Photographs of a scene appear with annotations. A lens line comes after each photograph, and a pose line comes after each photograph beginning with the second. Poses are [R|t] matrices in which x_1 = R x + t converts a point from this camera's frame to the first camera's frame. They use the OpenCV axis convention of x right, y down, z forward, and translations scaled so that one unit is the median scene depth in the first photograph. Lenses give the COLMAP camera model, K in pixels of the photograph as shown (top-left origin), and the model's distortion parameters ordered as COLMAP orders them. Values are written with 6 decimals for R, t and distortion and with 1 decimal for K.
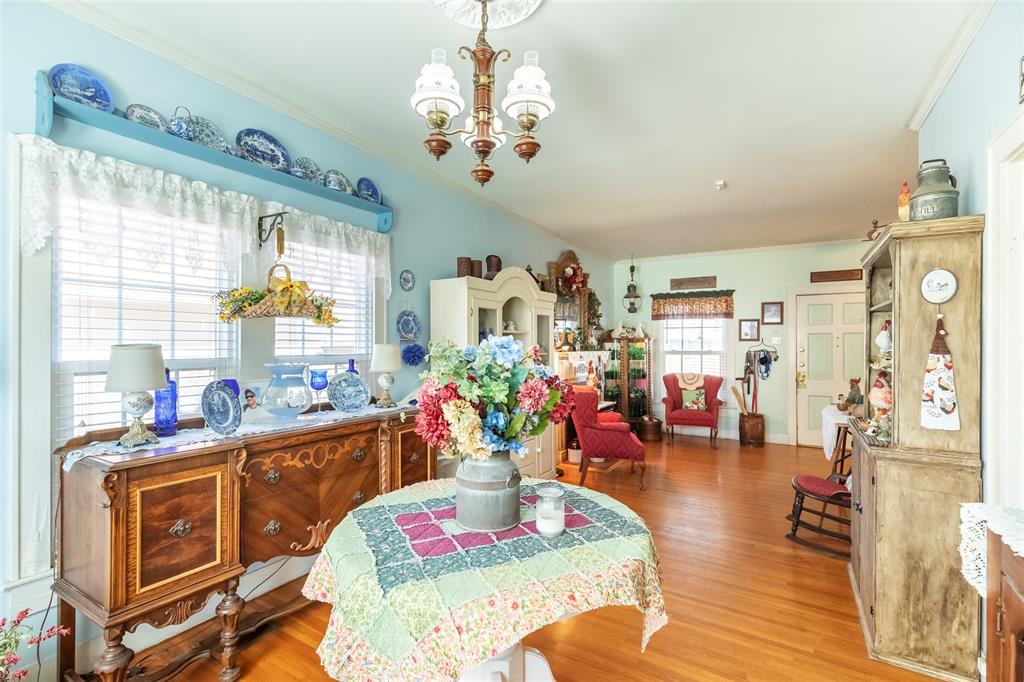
lens RADIAL K [[464.1, 0, 515.3], [0, 464.1, 345.2], [0, 0, 1]] dist [0.008744, -0.002555]
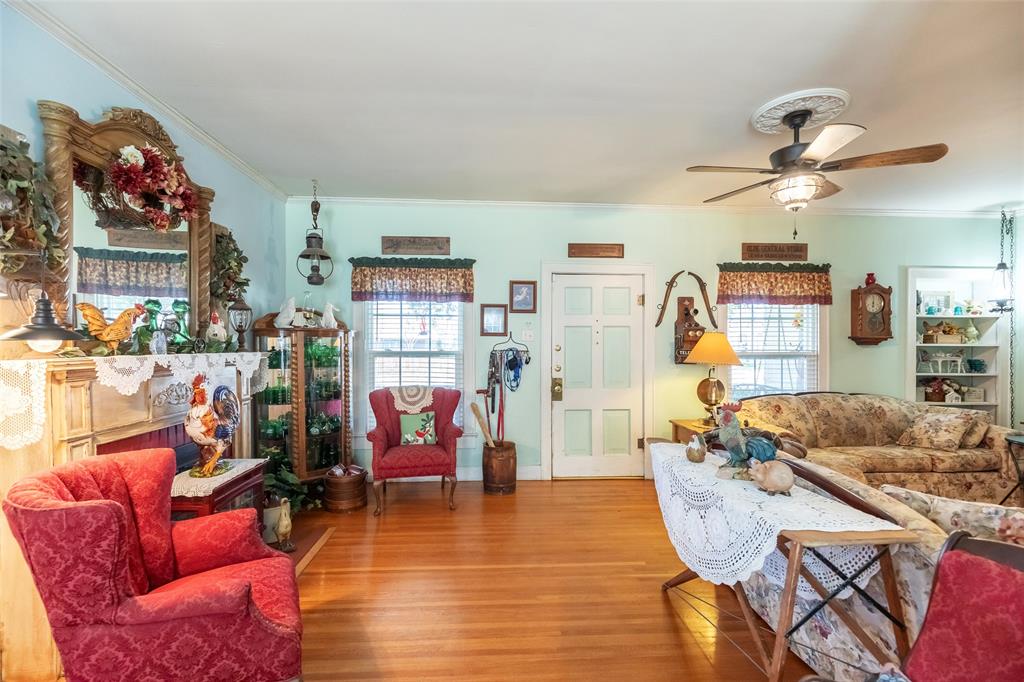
lens RADIAL K [[464.1, 0, 510.8], [0, 464.1, 344.1], [0, 0, 1]] dist [0.008744, -0.002555]
pose [[0.832813, 0.000378, 0.553554, 0.142149], [0.000919, 0.999997, -0.002066, 0.004506], [-0.553554, 0.002229, 0.832811, 0.411039]]
